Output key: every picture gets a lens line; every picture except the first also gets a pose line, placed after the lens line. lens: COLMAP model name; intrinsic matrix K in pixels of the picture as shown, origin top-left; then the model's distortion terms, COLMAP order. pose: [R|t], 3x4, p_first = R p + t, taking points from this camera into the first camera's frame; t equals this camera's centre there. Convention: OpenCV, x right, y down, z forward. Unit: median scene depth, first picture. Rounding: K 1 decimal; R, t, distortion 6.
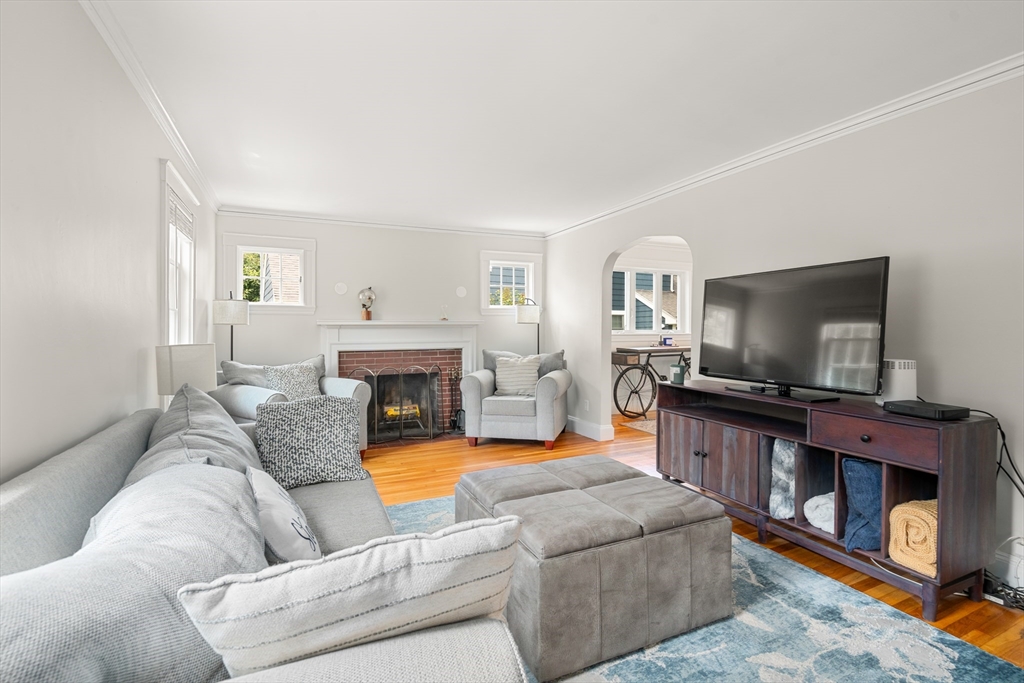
lens RADIAL K [[466.0, 0, 512.5], [0, 466.0, 335.0], [0, 0, 1]] dist [-0.002420, 0.000255]
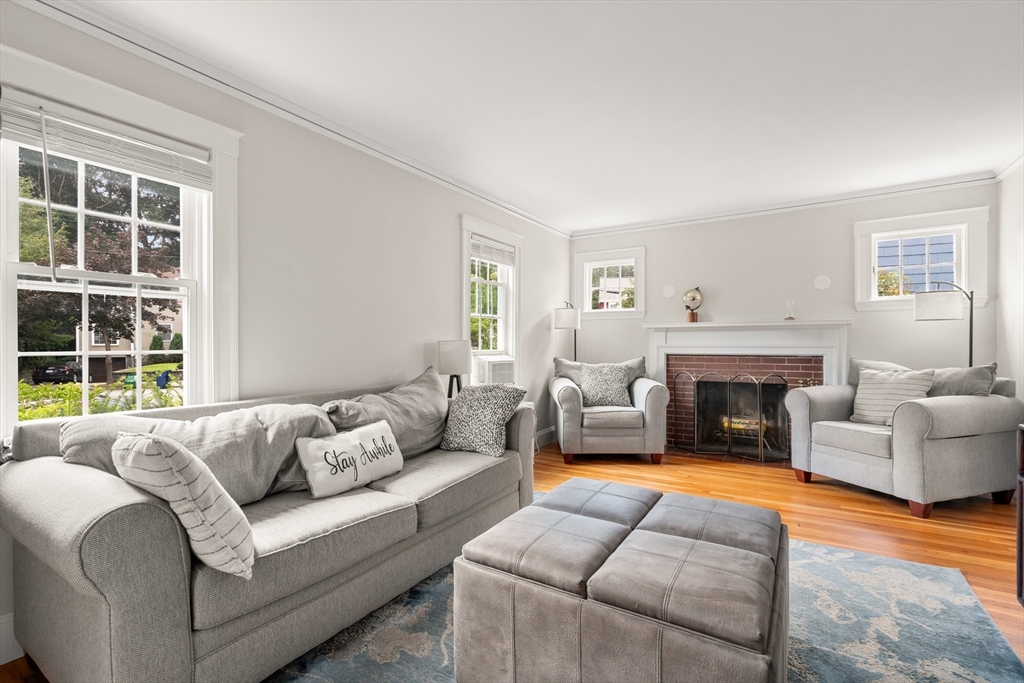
lens RADIAL K [[466.0, 0, 513.5], [0, 466.0, 341.3], [0, 0, 1]] dist [-0.002420, 0.000255]
pose [[0.545310, 0.004828, -0.838221, 0.285637], [-0.007525, 0.999971, 0.000864, 0.009019], [0.838201, 0.005836, 0.545330, 0.171141]]
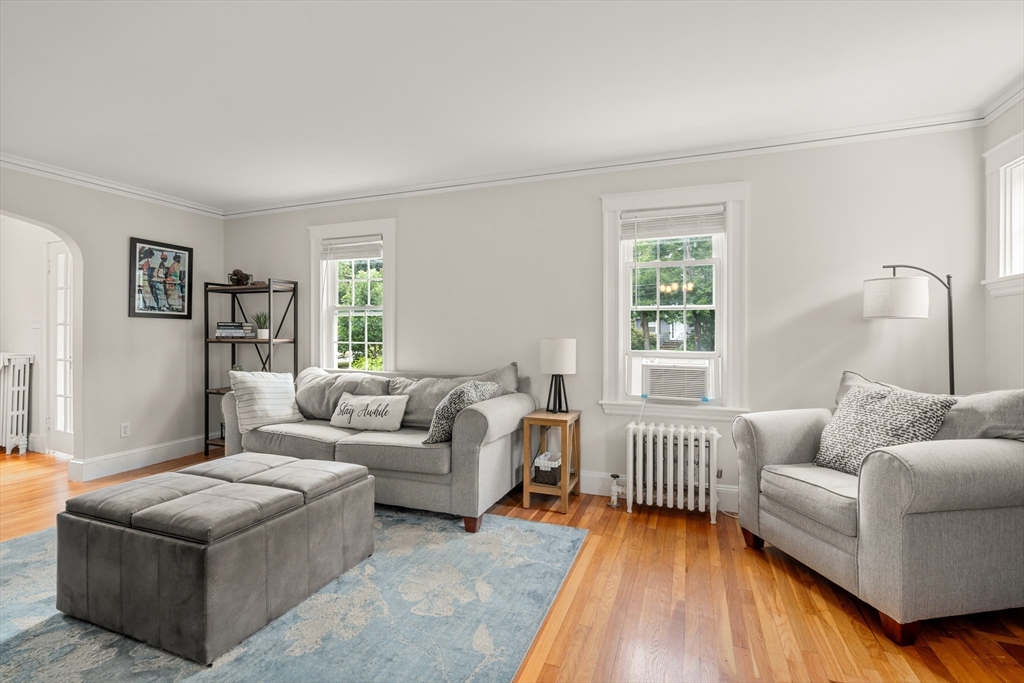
lens RADIAL K [[466.0, 0, 512.7], [0, 466.0, 341.5], [0, 0, 1]] dist [-0.002420, 0.000255]
pose [[-0.717351, -0.007678, -0.696670, 0.164494], [-0.013215, 0.999909, 0.002587, 0.012111], [0.696587, 0.011063, -0.717387, 0.884396]]
